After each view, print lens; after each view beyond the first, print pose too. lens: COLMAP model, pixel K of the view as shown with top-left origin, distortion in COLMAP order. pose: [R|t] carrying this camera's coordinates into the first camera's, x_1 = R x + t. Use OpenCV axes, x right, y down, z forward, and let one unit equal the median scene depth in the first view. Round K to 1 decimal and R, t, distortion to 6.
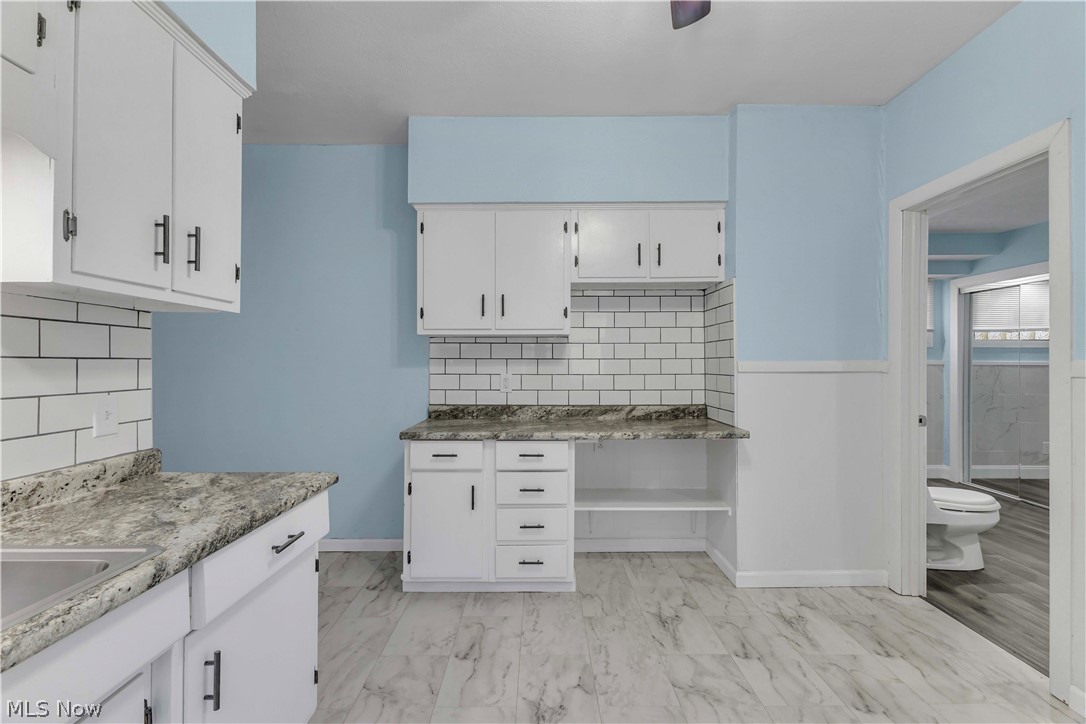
lens RADIAL K [[454.9, 0, 540.1], [0, 454.9, 359.0], [0, 0, 1]] dist [-0.004345, -0.000081]
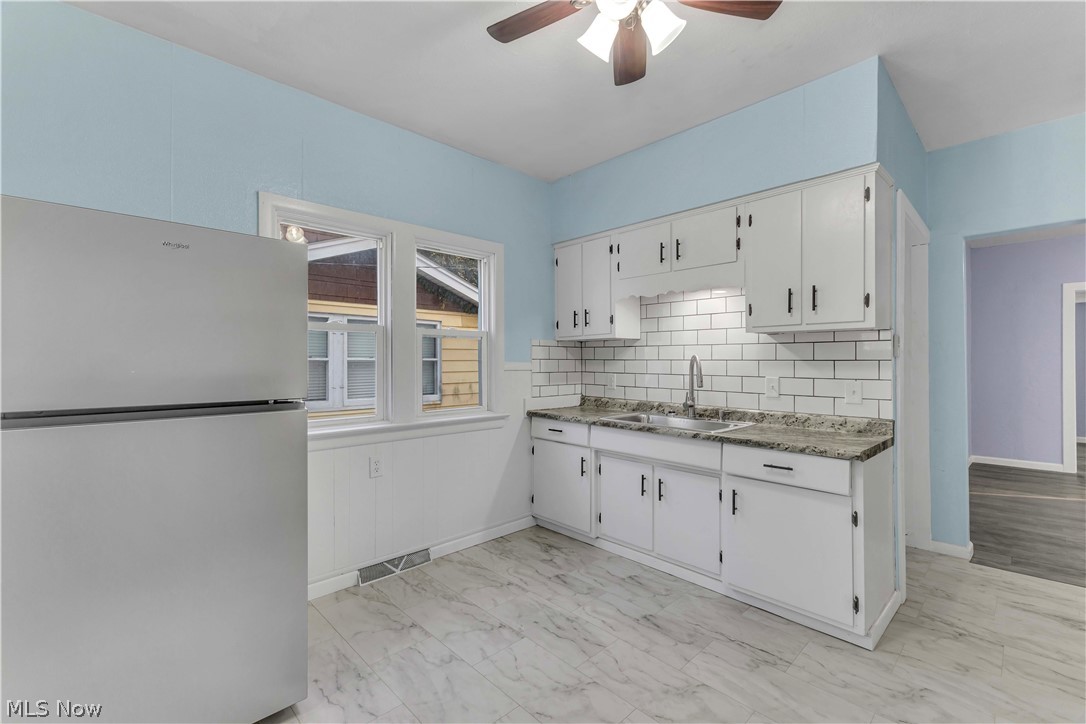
lens RADIAL K [[469.4, 0, 549.2], [0, 469.4, 360.8], [0, 0, 1]] dist [0.005385, -0.002037]
pose [[-0.699418, -0.000471, -0.714712, 0.597737], [0.005271, 0.999969, -0.005817, 0.002541], [0.714693, -0.007836, -0.699394, 0.726260]]
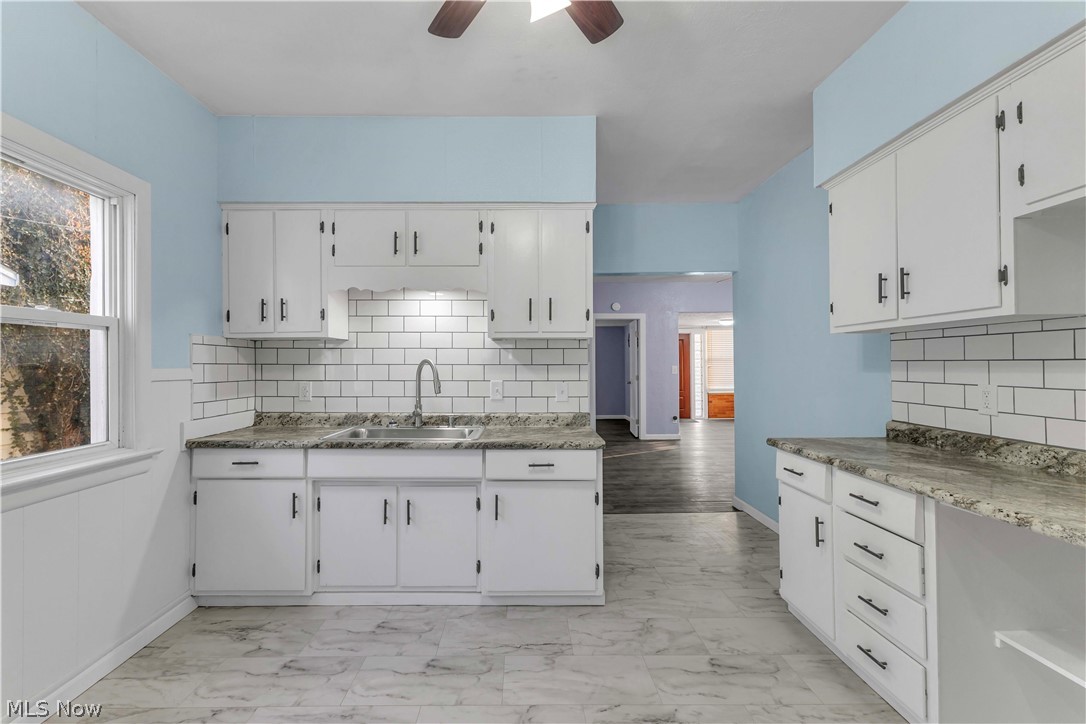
lens RADIAL K [[469.4, 0, 540.4], [0, 469.4, 360.4], [0, 0, 1]] dist [0.005385, -0.002037]
pose [[0.032060, -0.010323, -0.999433, 0.605672], [0.010435, 0.999896, -0.009993, -0.000285], [0.999431, -0.010108, 0.032164, 0.421449]]
